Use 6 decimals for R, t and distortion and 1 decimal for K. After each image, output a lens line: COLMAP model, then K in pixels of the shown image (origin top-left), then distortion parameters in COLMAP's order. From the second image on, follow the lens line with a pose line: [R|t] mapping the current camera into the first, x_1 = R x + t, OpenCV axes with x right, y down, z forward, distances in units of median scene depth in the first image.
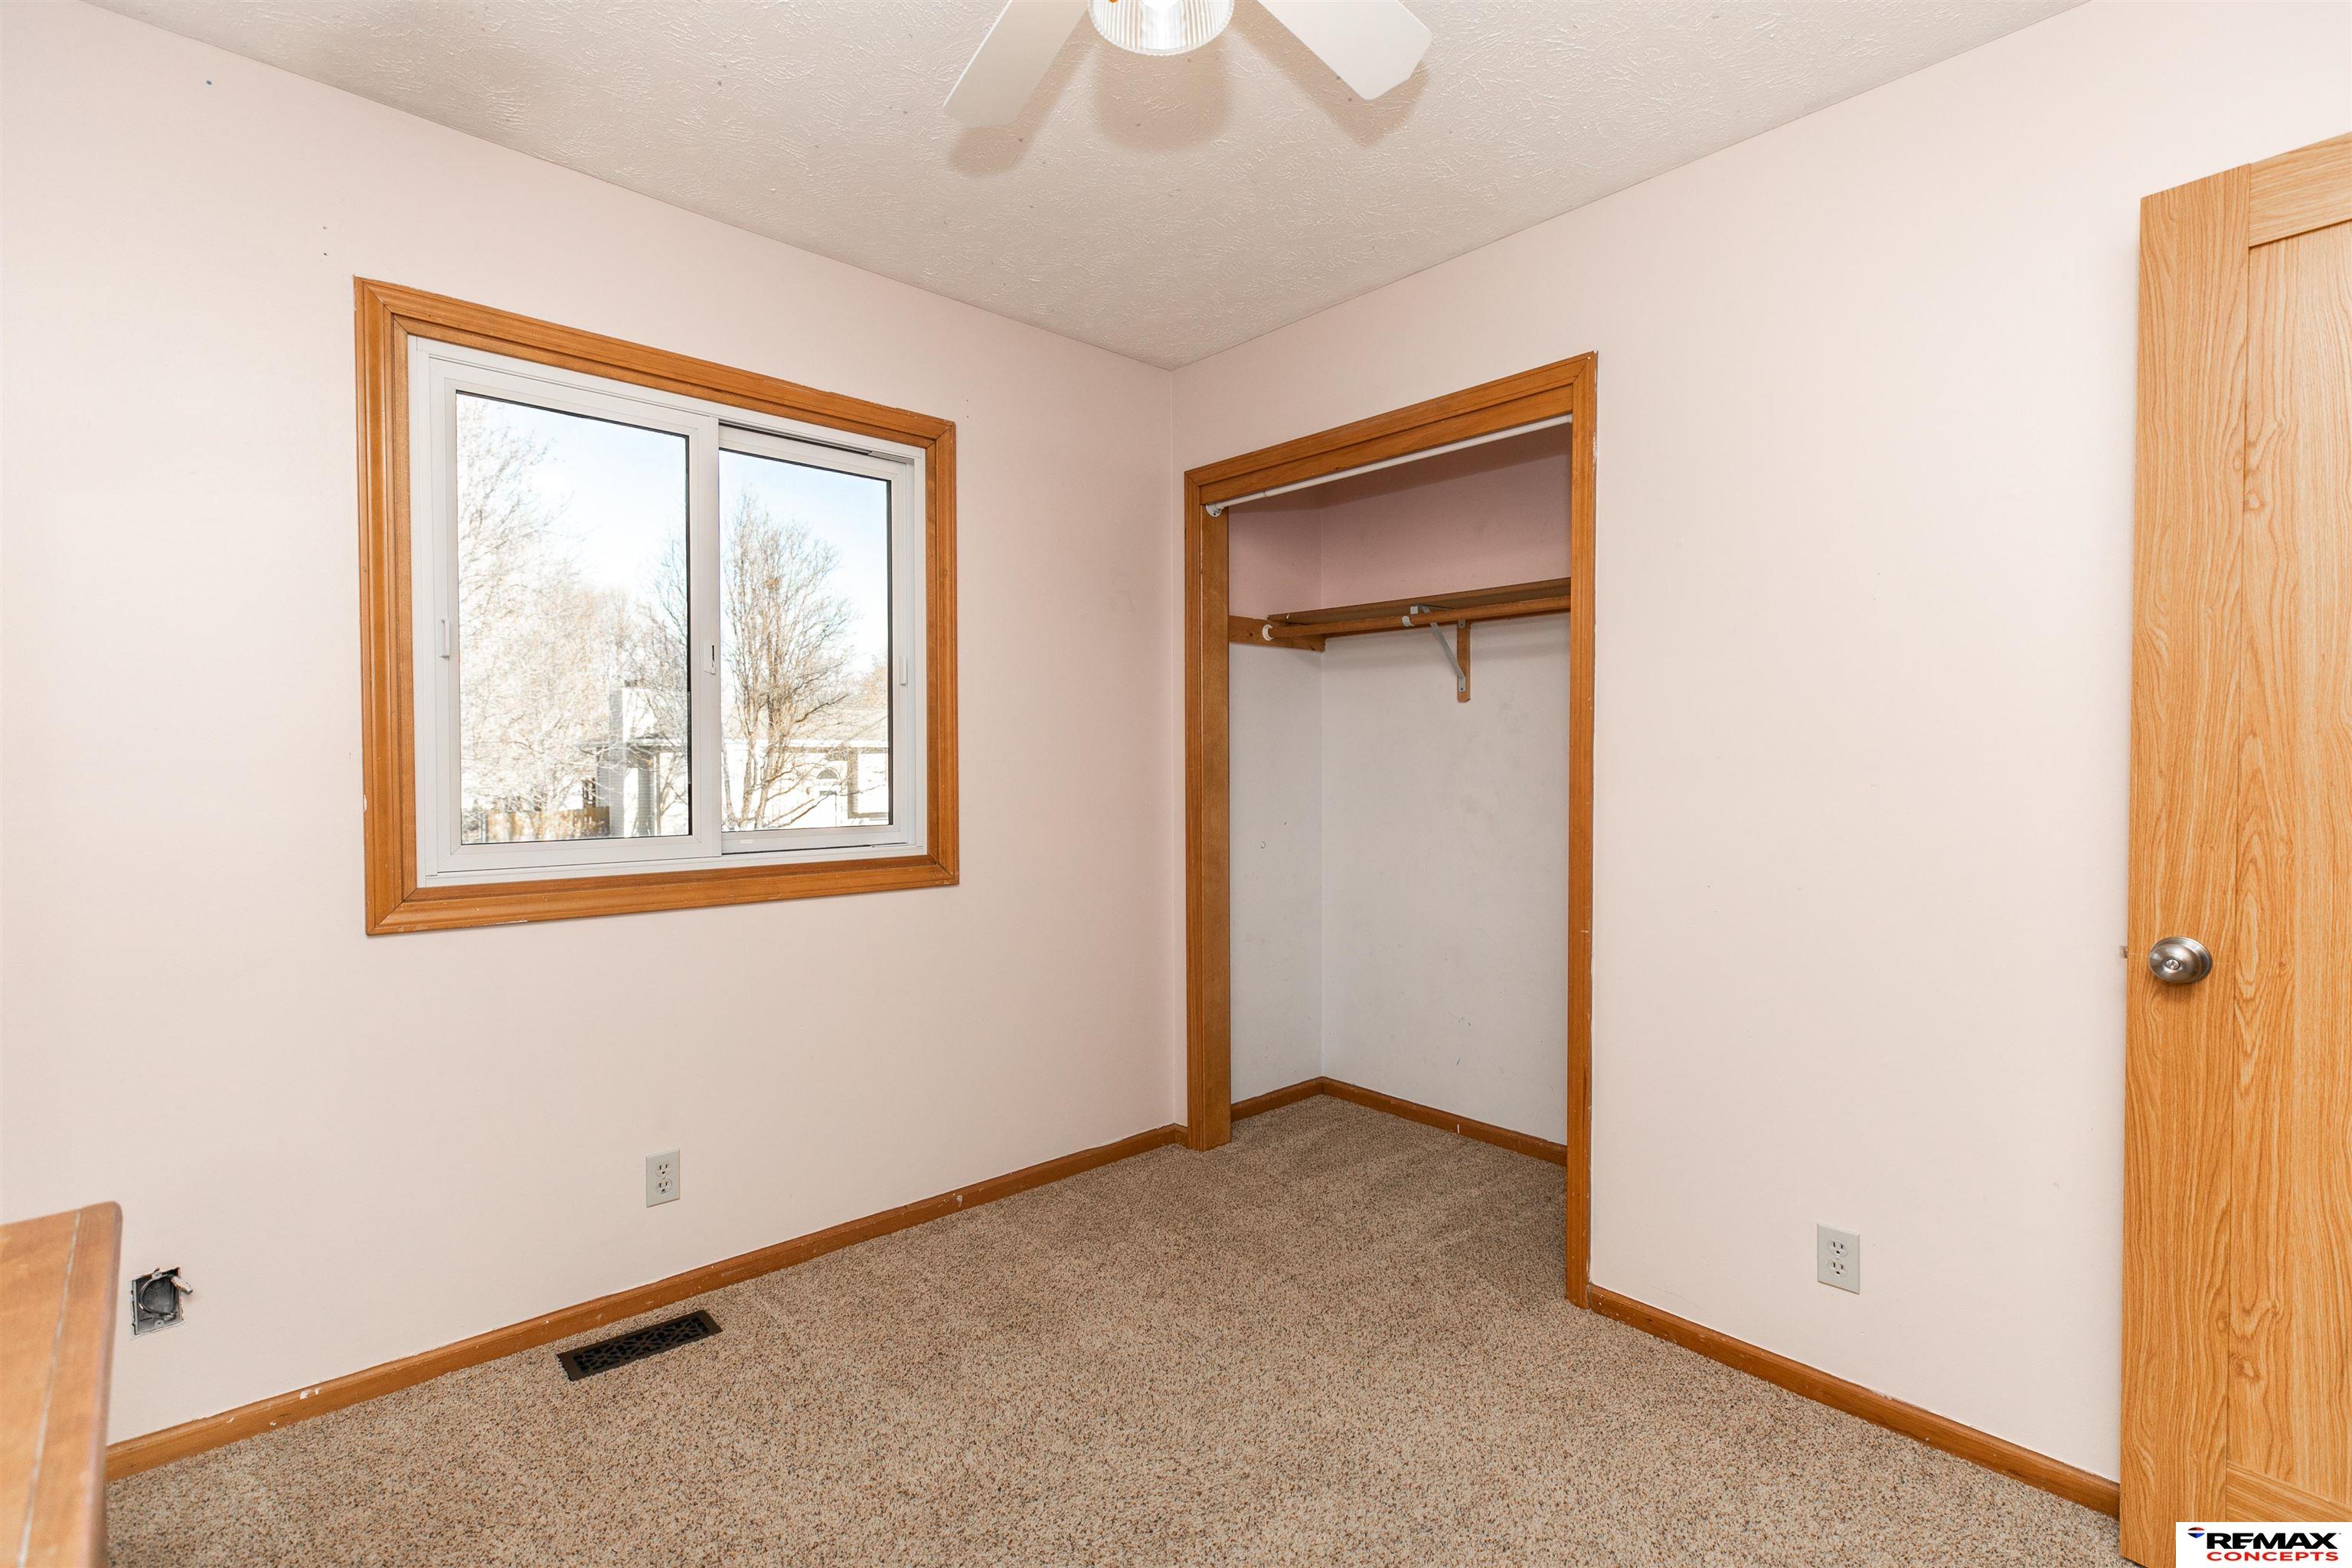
lens RADIAL K [[1074.6, 0, 1178.6], [0, 1074.6, 779.9], [0, 0, 1]] dist [0.007091, -0.000497]
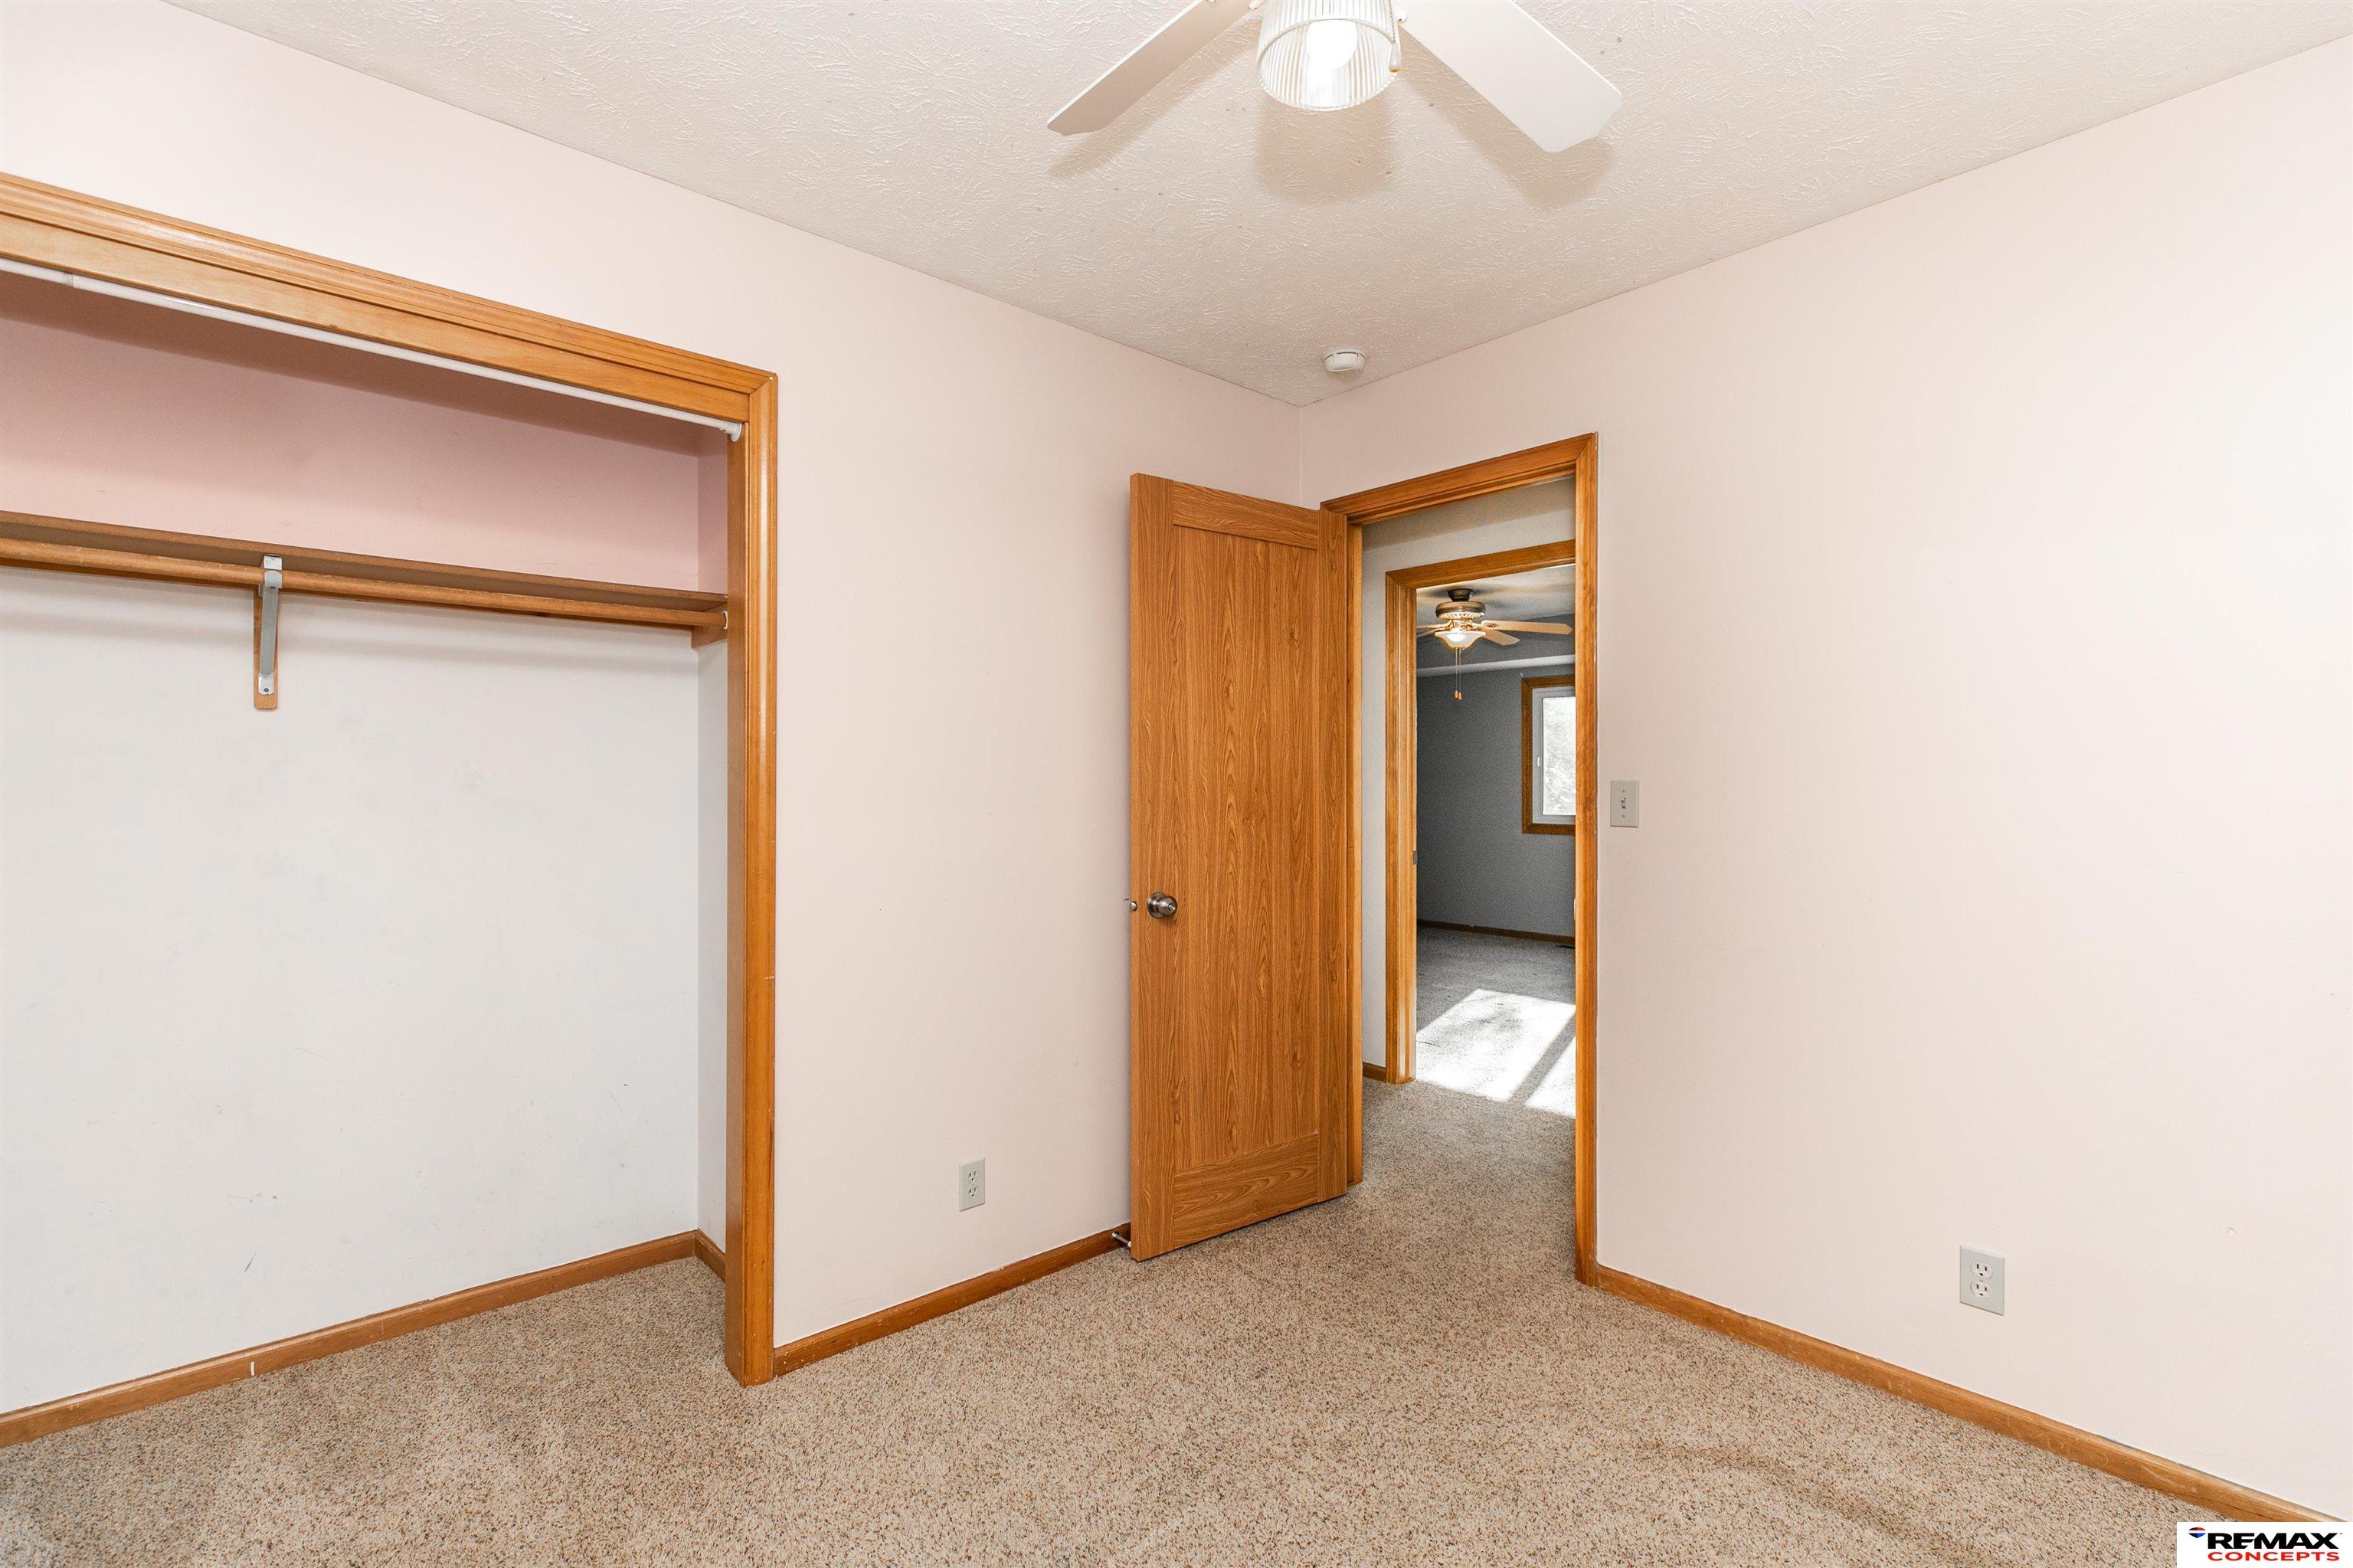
lens RADIAL K [[1041.1, 0, 1173.6], [0, 1041.1, 791.8], [0, 0, 1]] dist [0.001755, 0.000272]
pose [[0.013860, -0.003371, 0.999898, -0.485757], [0.023033, 0.999730, 0.003051, -0.016023], [-0.999639, 0.022989, 0.013934, 0.575435]]
